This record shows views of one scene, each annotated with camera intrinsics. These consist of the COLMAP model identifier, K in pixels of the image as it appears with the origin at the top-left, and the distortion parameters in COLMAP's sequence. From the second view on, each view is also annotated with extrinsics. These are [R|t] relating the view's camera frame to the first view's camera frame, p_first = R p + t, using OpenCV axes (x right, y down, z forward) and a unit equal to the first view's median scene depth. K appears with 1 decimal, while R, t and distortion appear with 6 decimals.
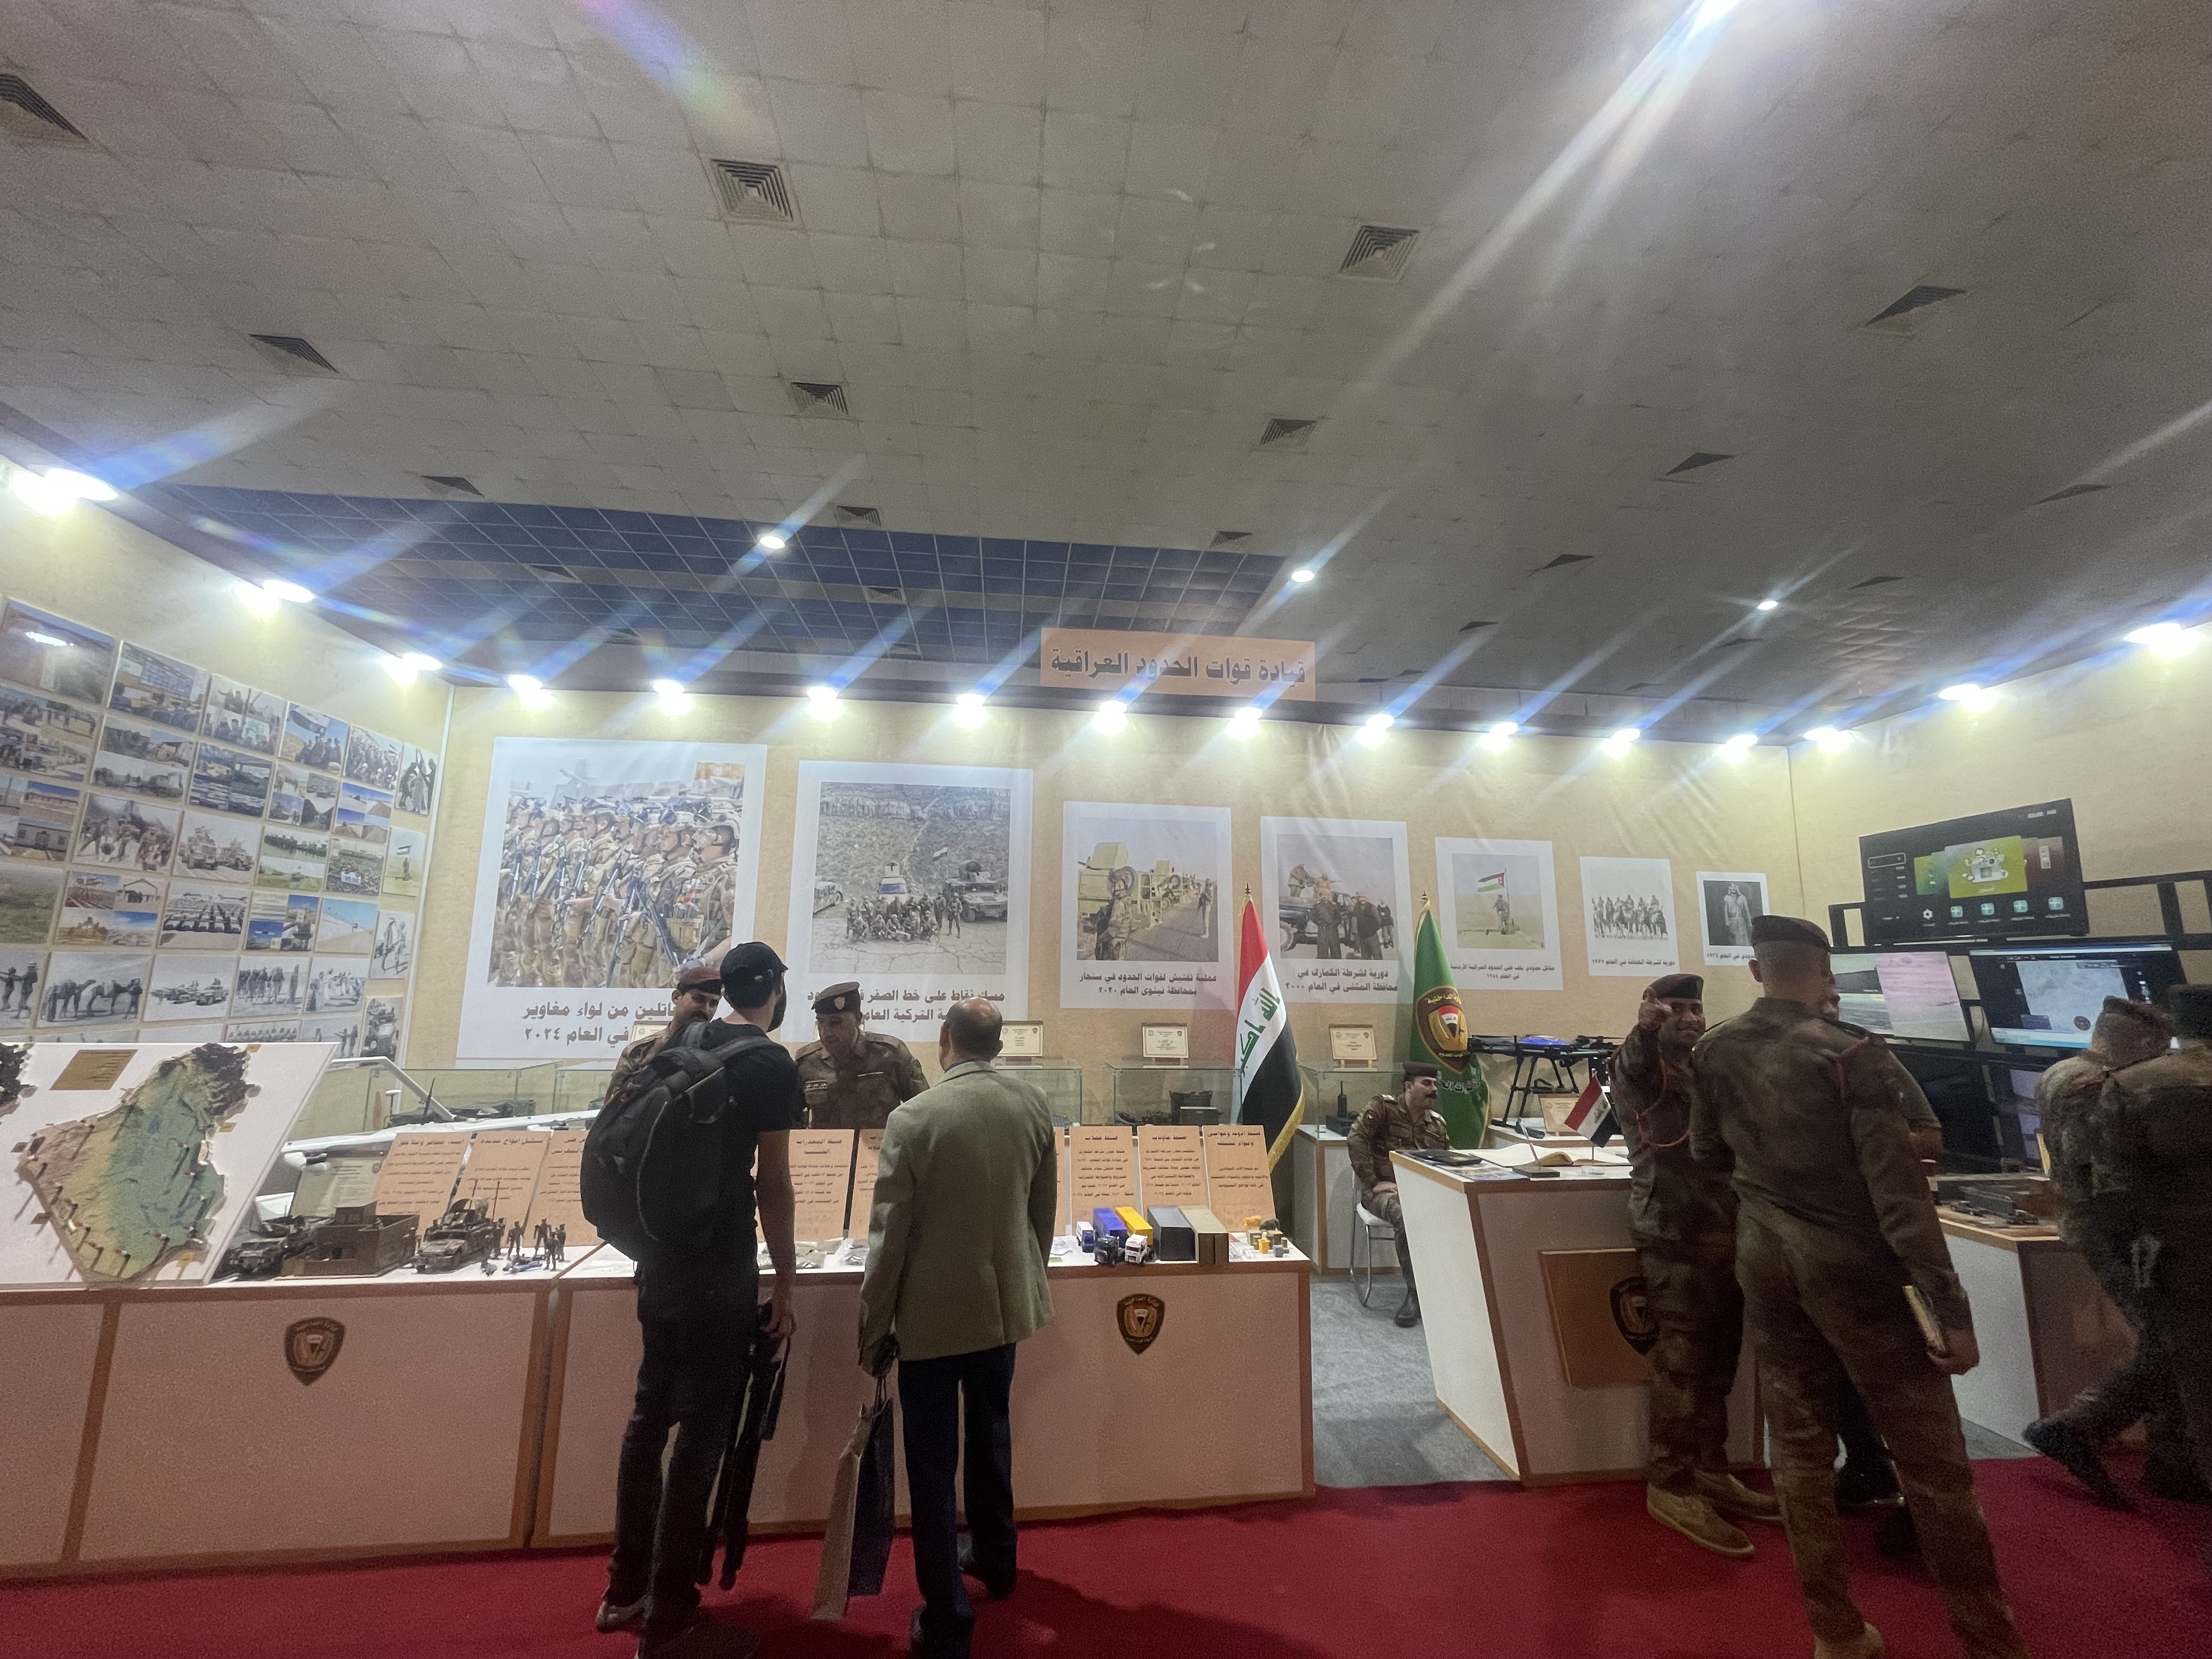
lens RADIAL K [[894.7, 0, 1109.1], [0, 894.7, 822.6], [0, 0, 1]] dist [0.004147, -0.001434]
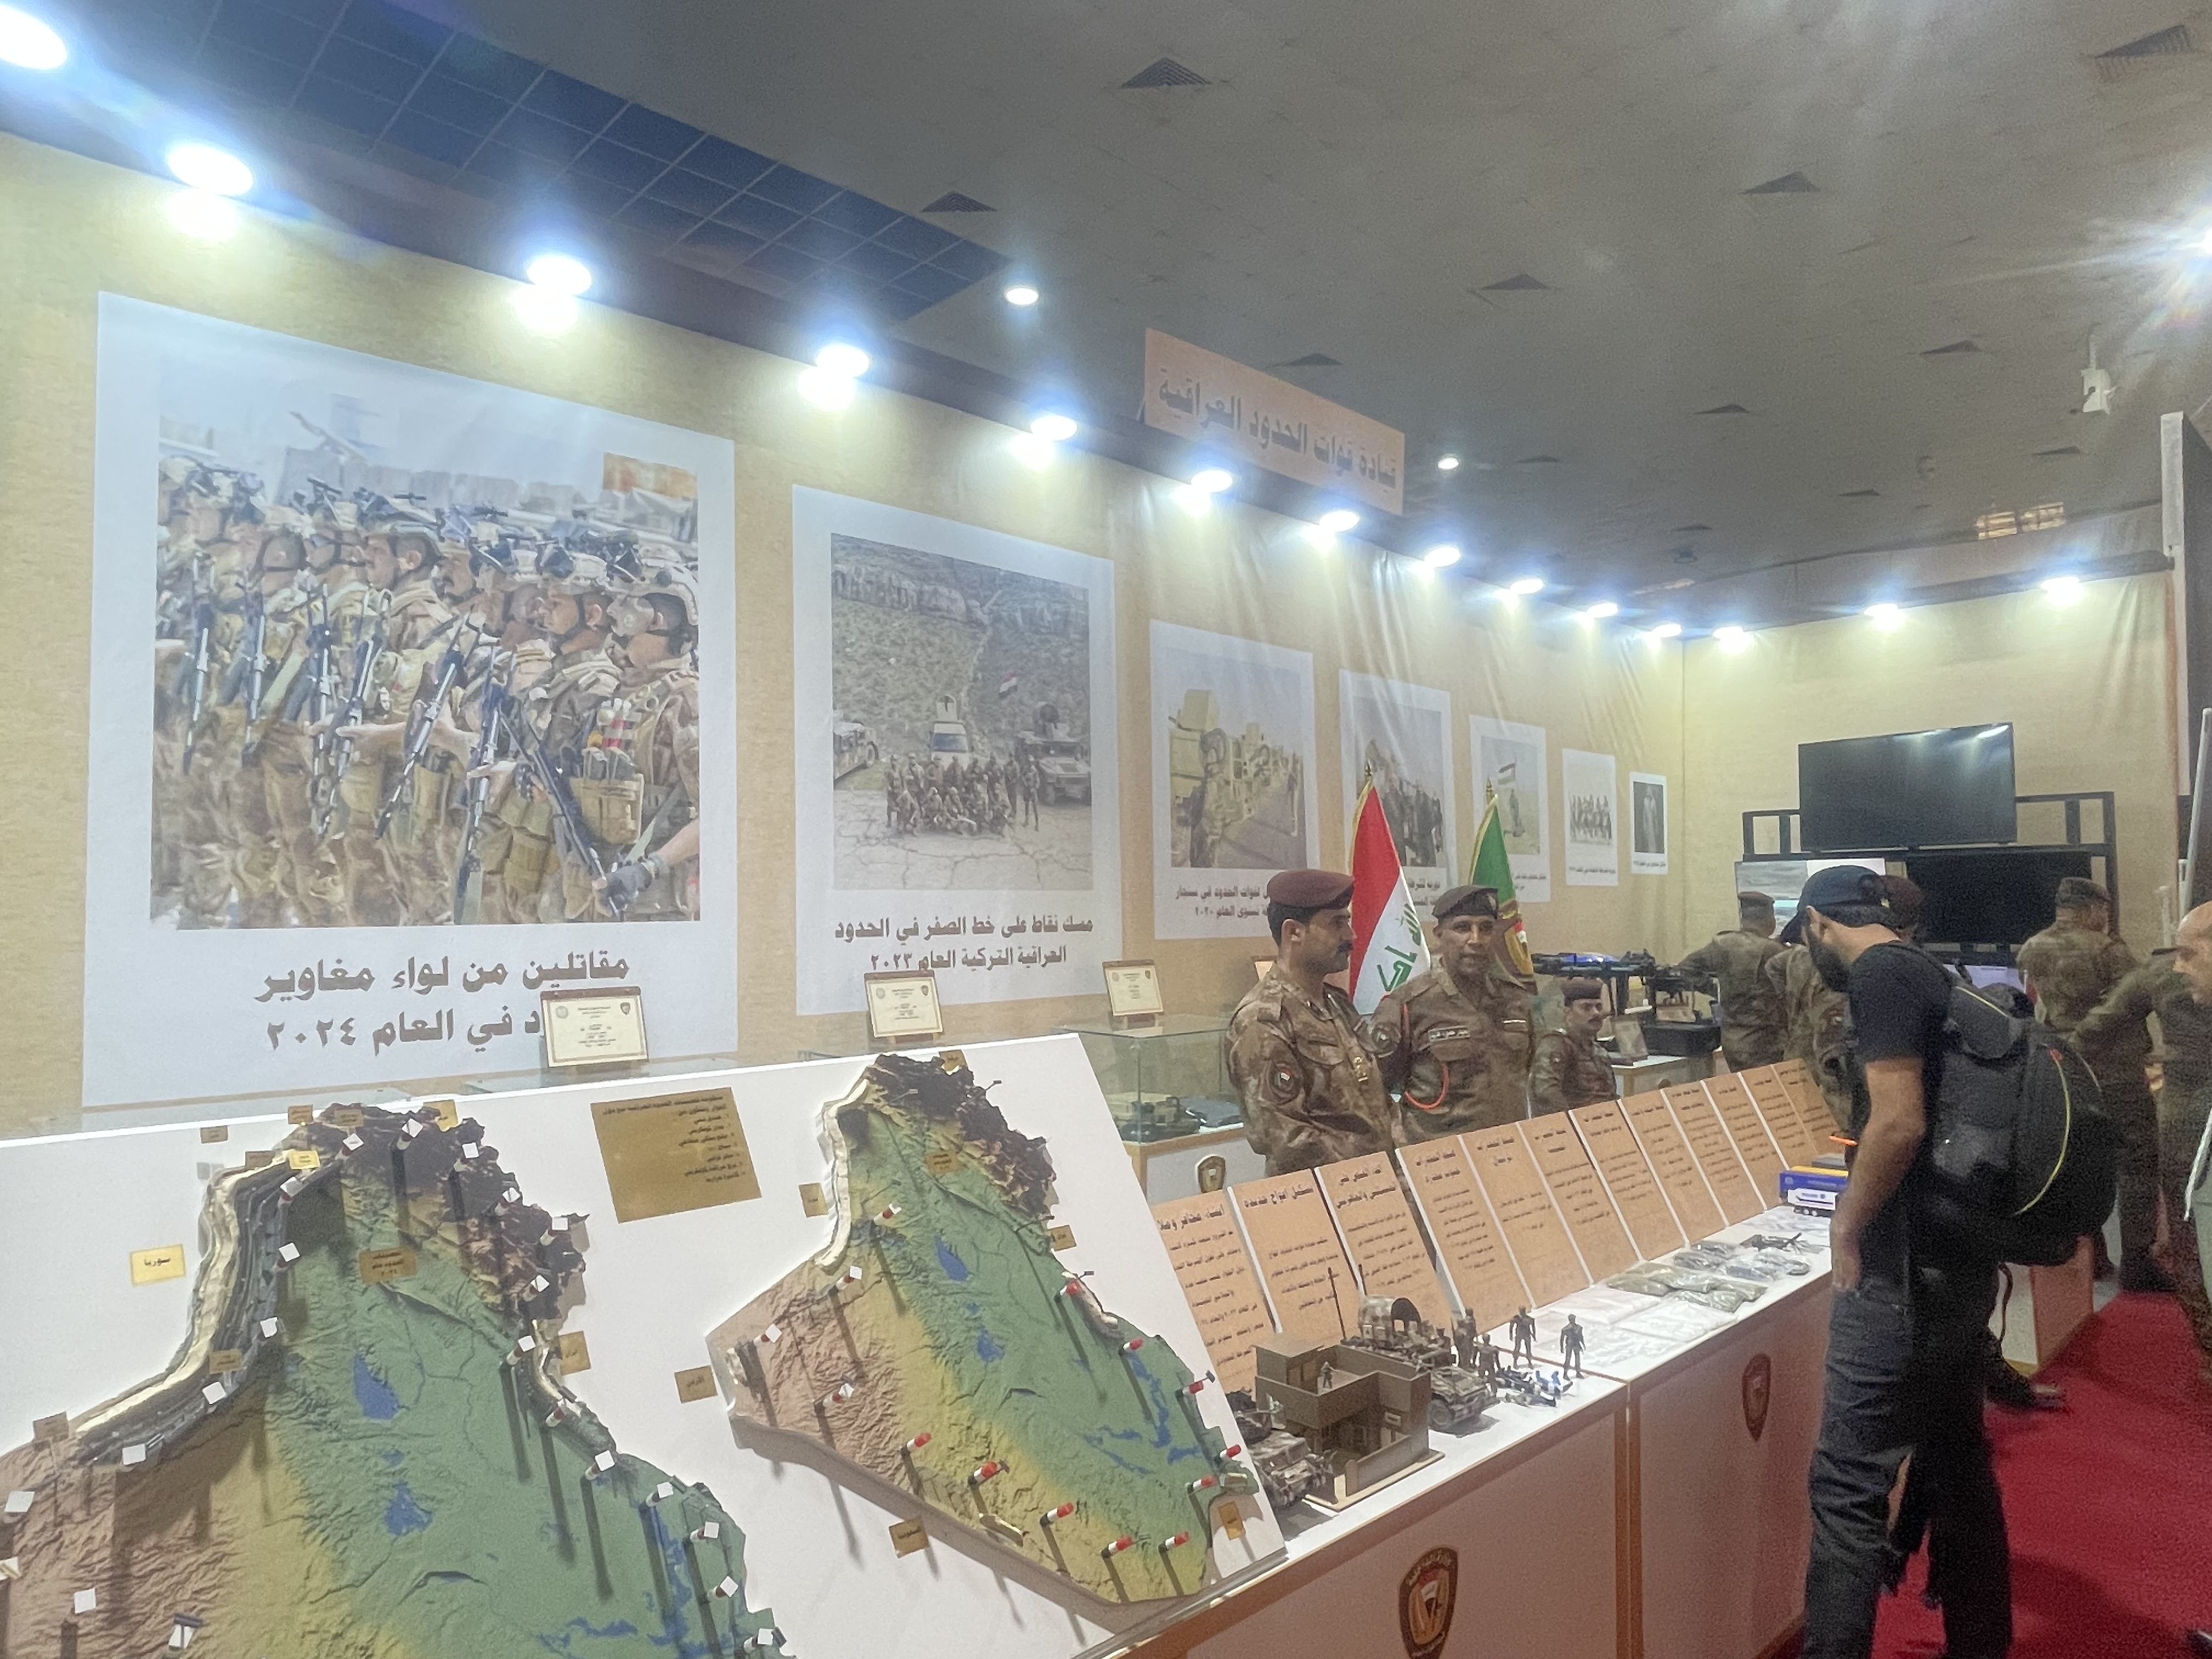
lens RADIAL K [[1344.2, 0, 1104.7], [0, 1344.2, 838.5], [0, 0, 1]] dist [0.001941, -0.005110]
pose [[0.801683, 0.013209, 0.597604, -0.680421], [-0.086814, 0.991728, 0.094541, 0.045745], [-0.591412, -0.127672, 0.796198, 0.256254]]
